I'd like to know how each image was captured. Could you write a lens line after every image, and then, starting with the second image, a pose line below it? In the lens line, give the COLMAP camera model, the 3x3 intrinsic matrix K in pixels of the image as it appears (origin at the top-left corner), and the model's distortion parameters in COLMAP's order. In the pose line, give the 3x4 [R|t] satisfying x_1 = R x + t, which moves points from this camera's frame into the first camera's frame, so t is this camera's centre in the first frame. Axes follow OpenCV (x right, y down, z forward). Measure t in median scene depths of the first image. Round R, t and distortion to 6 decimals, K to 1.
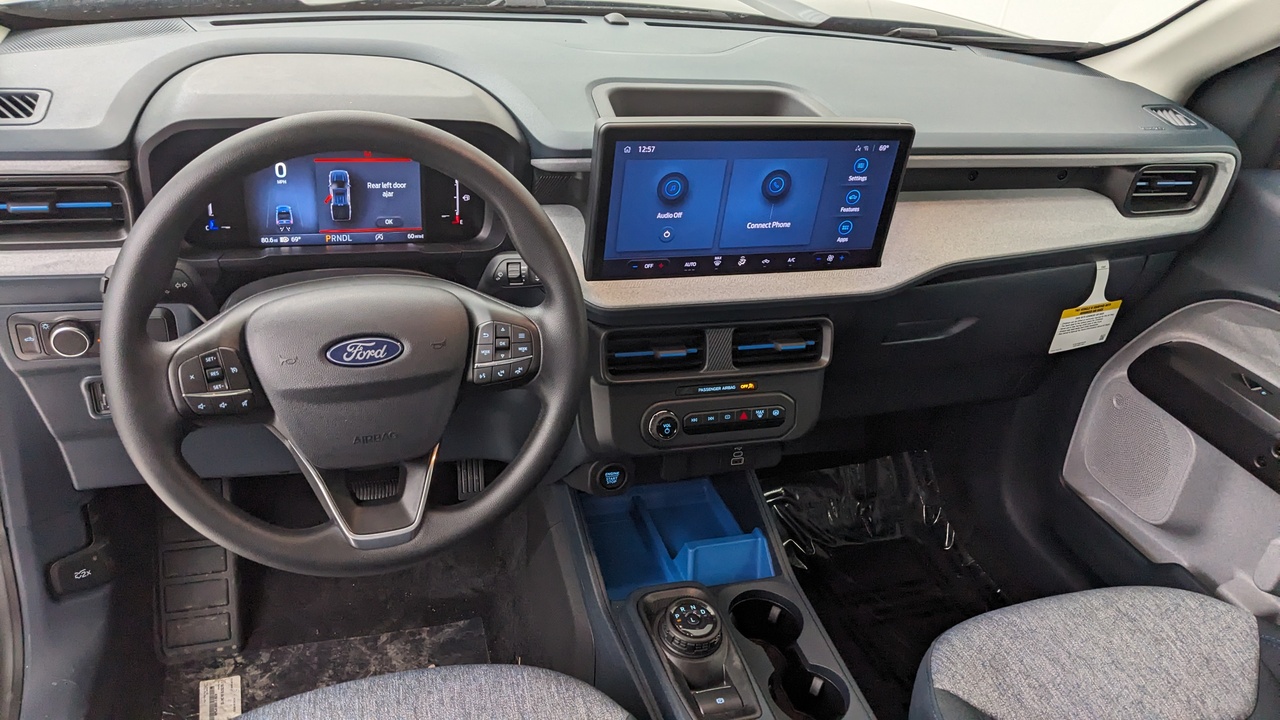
lens RADIAL K [[1044.7, 0, 649.0], [0, 1044.7, 335.4], [0, 0, 1]] dist [0.046560, -0.092483]
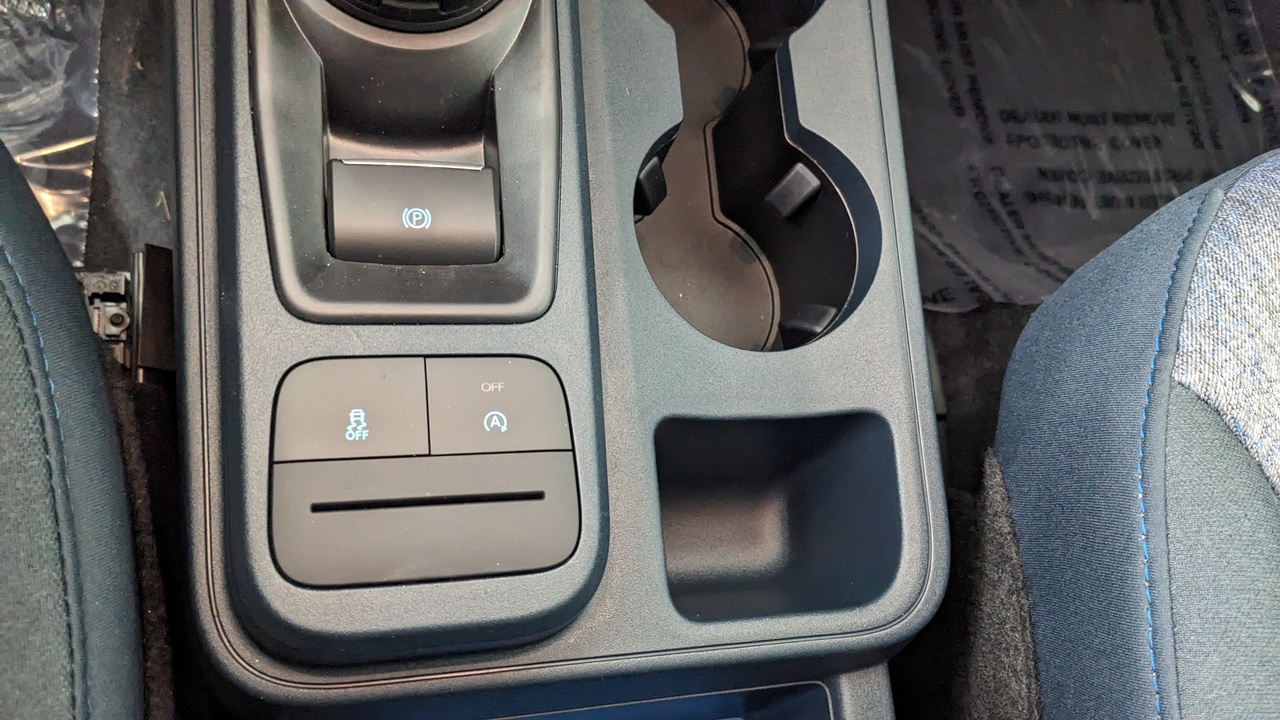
lens RADIAL K [[1044.7, 0, 643.7], [0, 1044.7, 416.6], [0, 0, 1]] dist [0.046560, -0.092483]
pose [[0.962469, 0.256519, 0.088608, 0.100870], [-0.245491, 0.683709, 0.687223, 0.166399], [0.115704, -0.683183, 0.721022, 0.703859]]
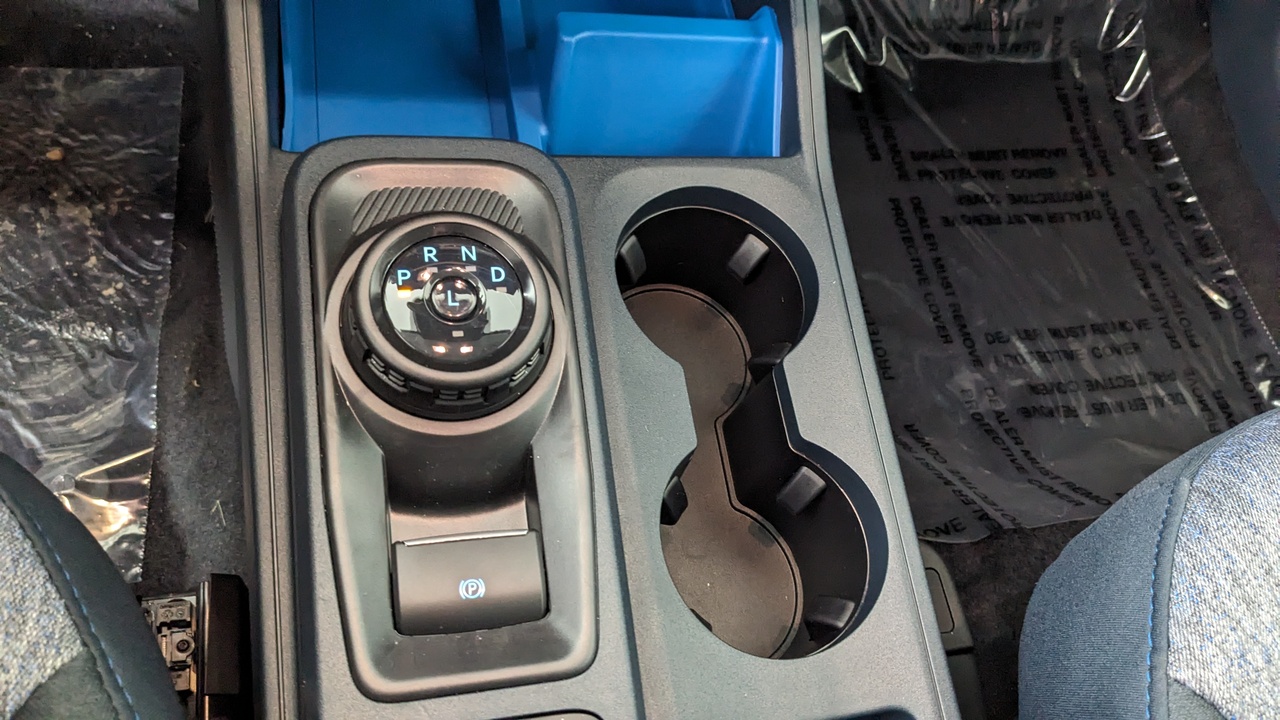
lens RADIAL K [[1044.7, 0, 655.6], [0, 1044.7, 384.1], [0, 0, 1]] dist [0.046560, -0.092483]
pose [[0.981163, 0.189497, 0.037544, 0.086193], [-0.179076, 0.819287, 0.544703, 0.112617], [0.072460, -0.541166, 0.837788, 0.708056]]
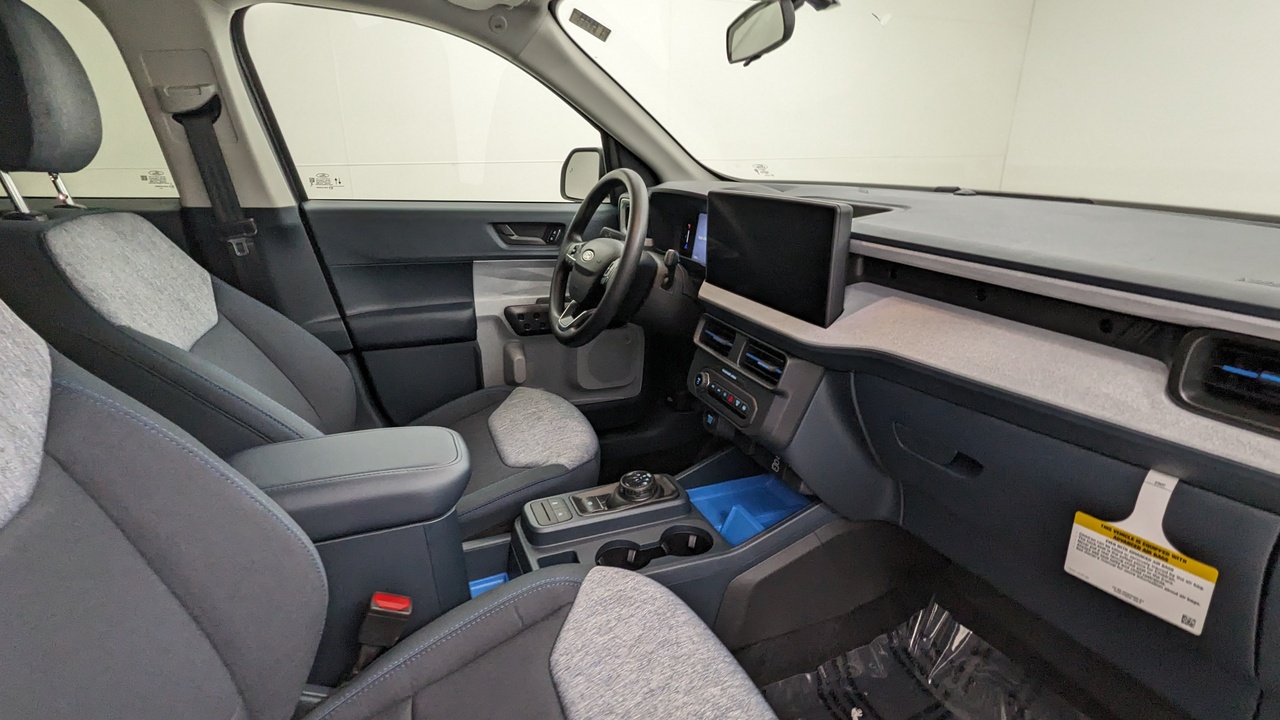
lens RADIAL K [[617.7, 0, 641.9], [0, 617.7, 358.4], [0, 0, 1]] dist [-0.003264, -0.000328]
pose [[0.079964, 0.207699, -0.974919, 0.896404], [-0.485016, 0.862571, 0.143982, -0.035011], [0.870842, 0.461338, 0.169711, 0.712322]]
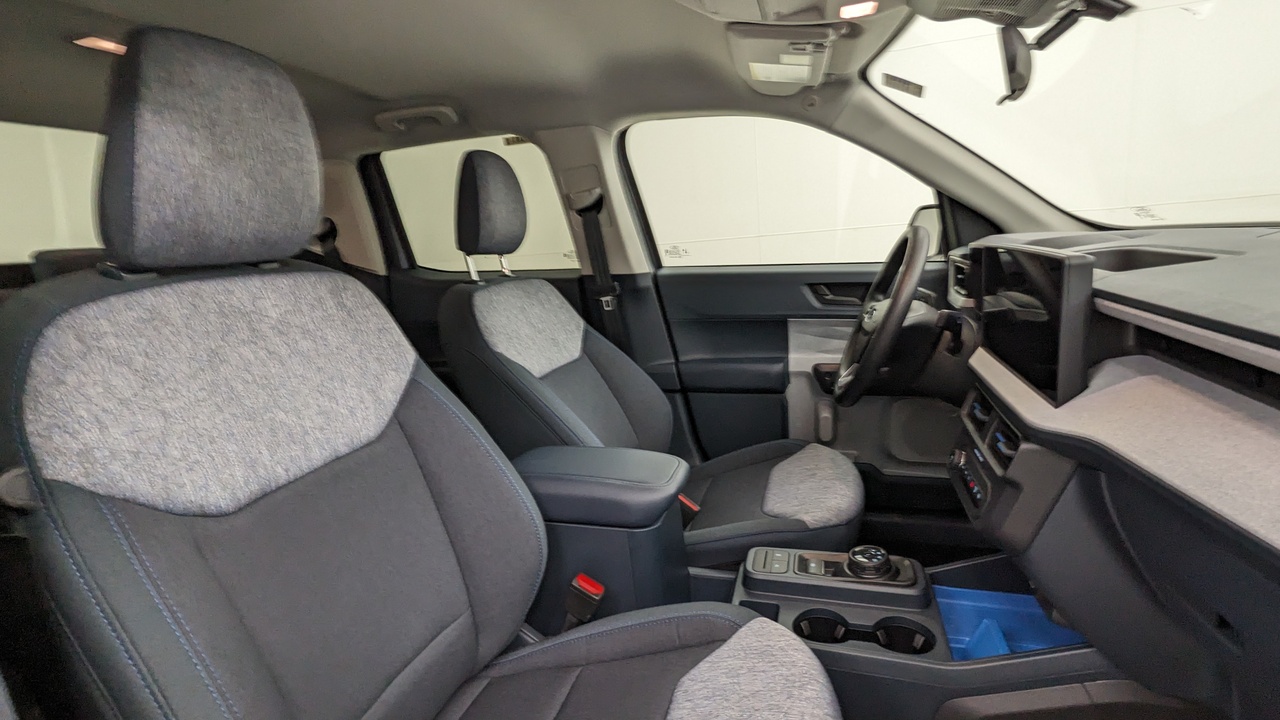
lens RADIAL K [[617.7, 0, 646.7], [0, 617.7, 360.2], [0, 0, 1]] dist [-0.003264, -0.000328]
pose [[-0.573397, 0.092777, -0.814008, 0.880504], [-0.394845, 0.839273, 0.373790, -0.162531], [0.717853, 0.535736, -0.444604, 0.956081]]
